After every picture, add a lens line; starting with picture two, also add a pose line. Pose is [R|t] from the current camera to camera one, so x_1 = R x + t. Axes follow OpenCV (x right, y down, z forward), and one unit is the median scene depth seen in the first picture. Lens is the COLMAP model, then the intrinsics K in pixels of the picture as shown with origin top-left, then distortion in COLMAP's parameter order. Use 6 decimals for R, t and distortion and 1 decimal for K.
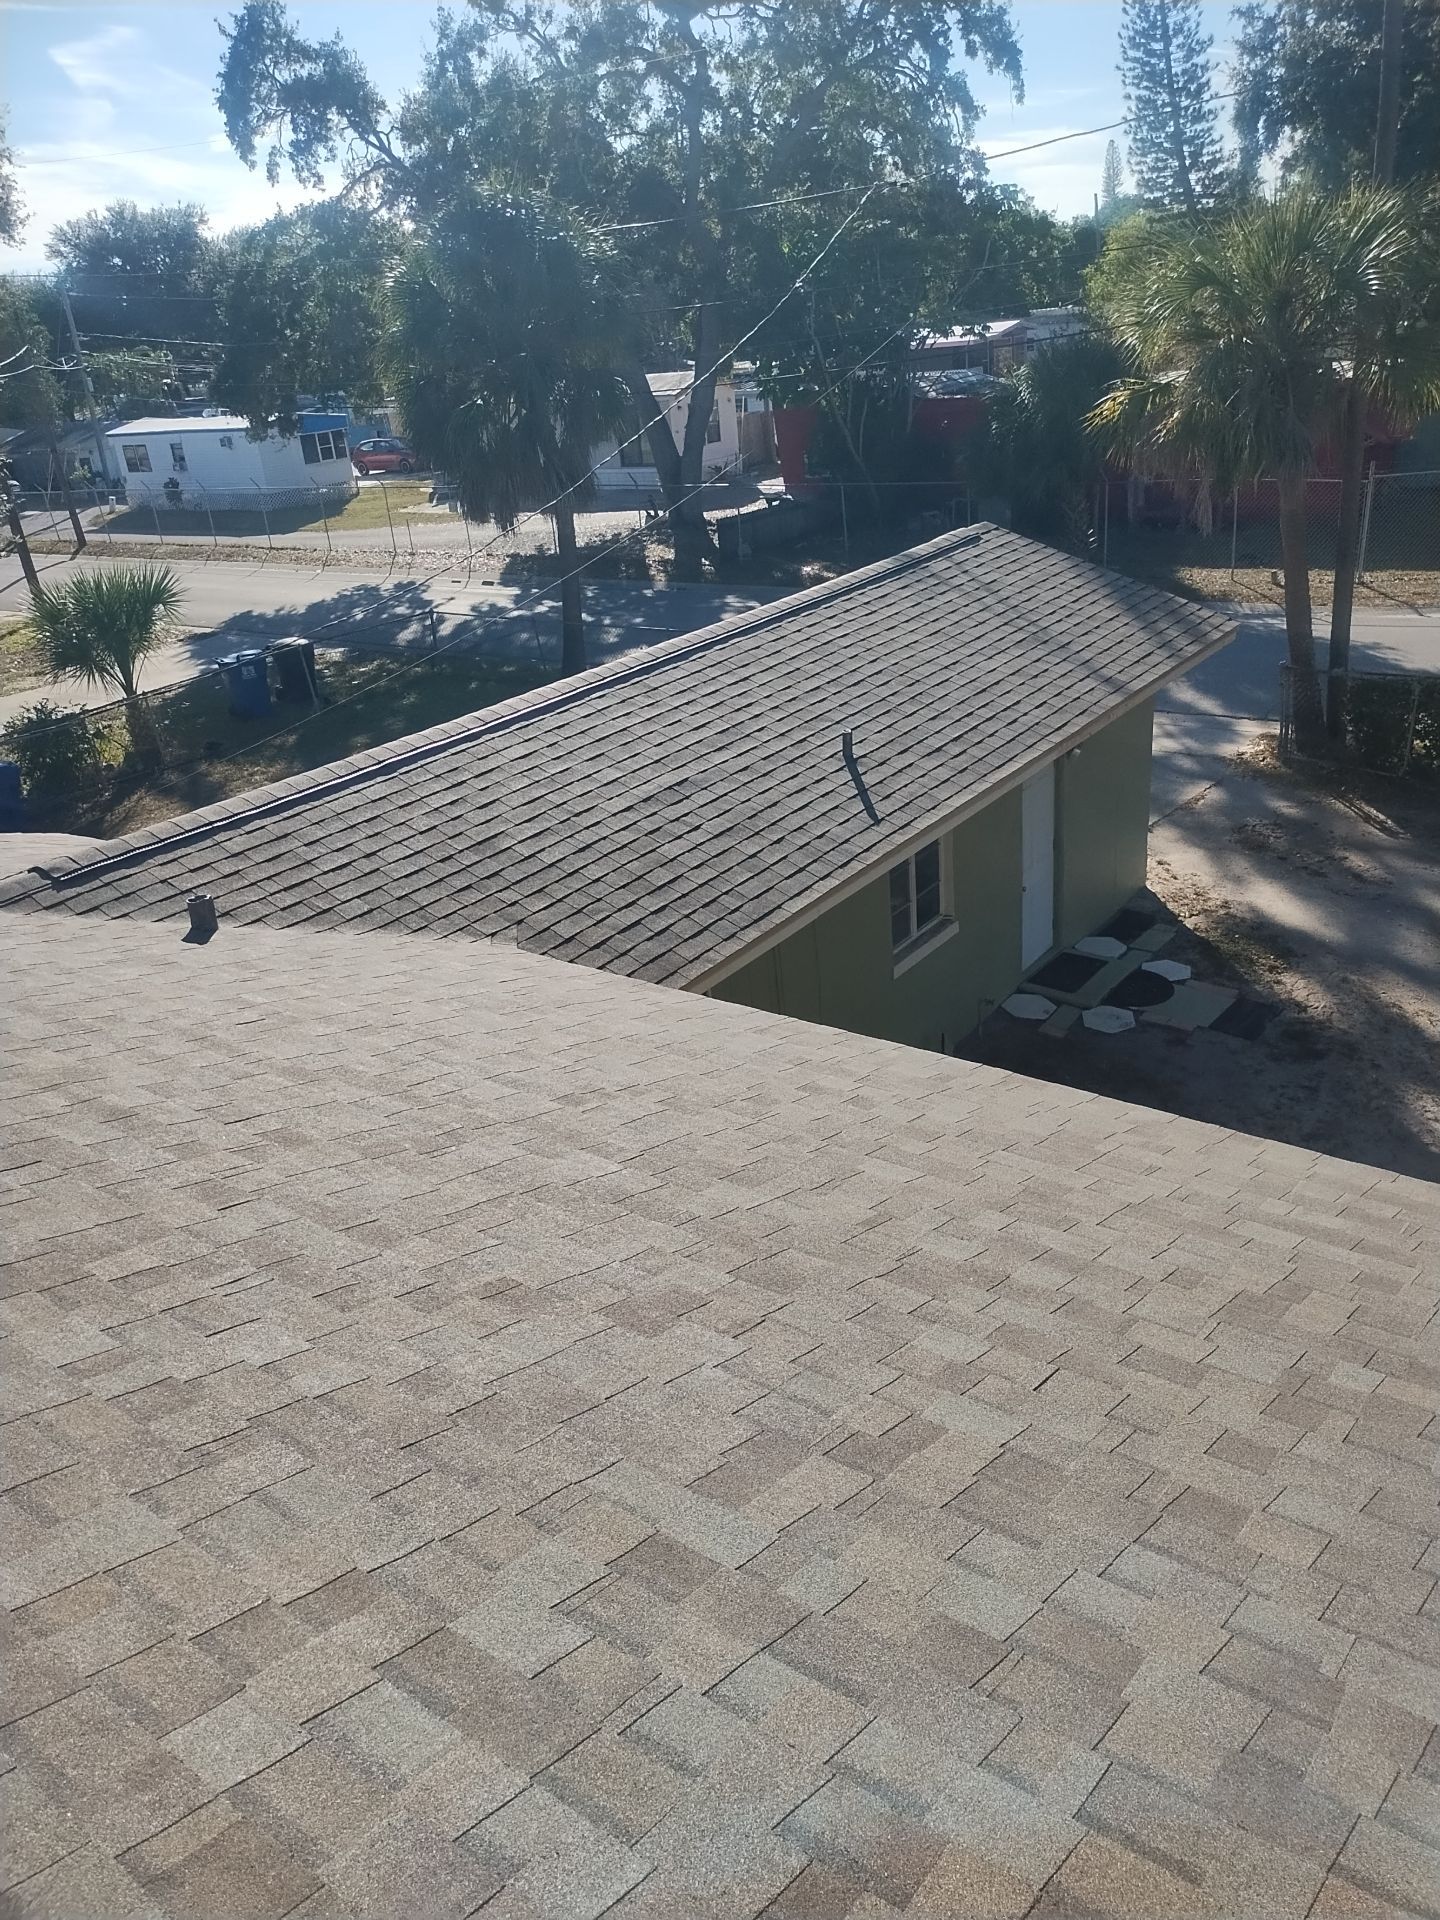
lens RADIAL K [[1428.9, 0, 732.1], [0, 1428.9, 956.4], [0, 0, 1]] dist [0.055565, -0.066644]
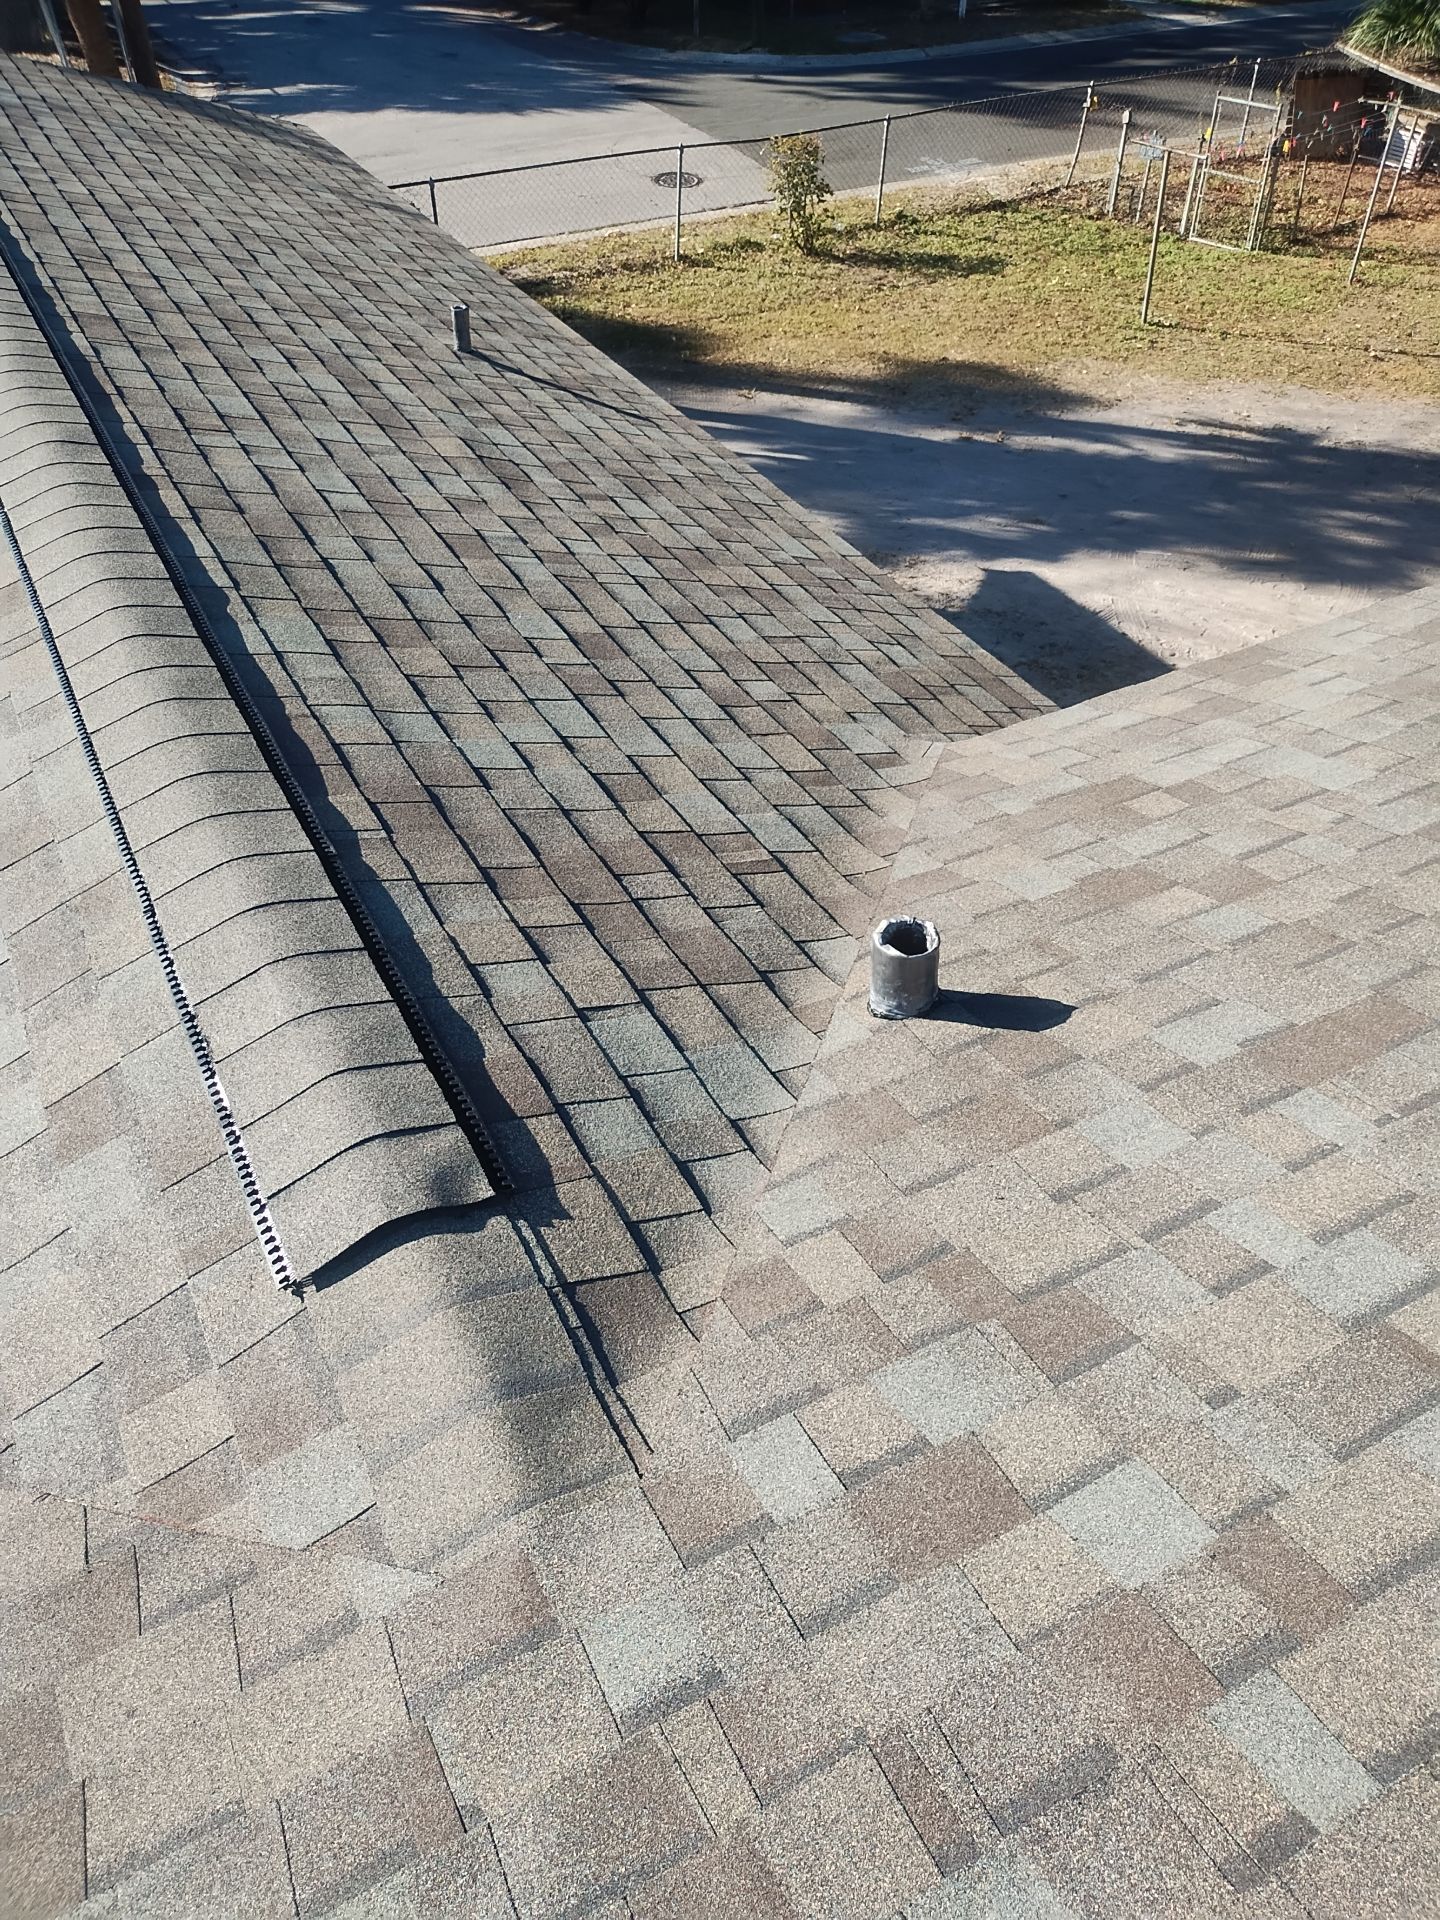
lens RADIAL K [[1428.9, 0, 715.3], [0, 1428.9, 940.5], [0, 0, 1]] dist [0.055565, -0.066644]
pose [[0.415995, -0.530682, 0.738461, -0.568704], [0.345798, 0.843371, 0.411277, -0.176918], [-0.841054, 0.084269, 0.534347, 0.731423]]
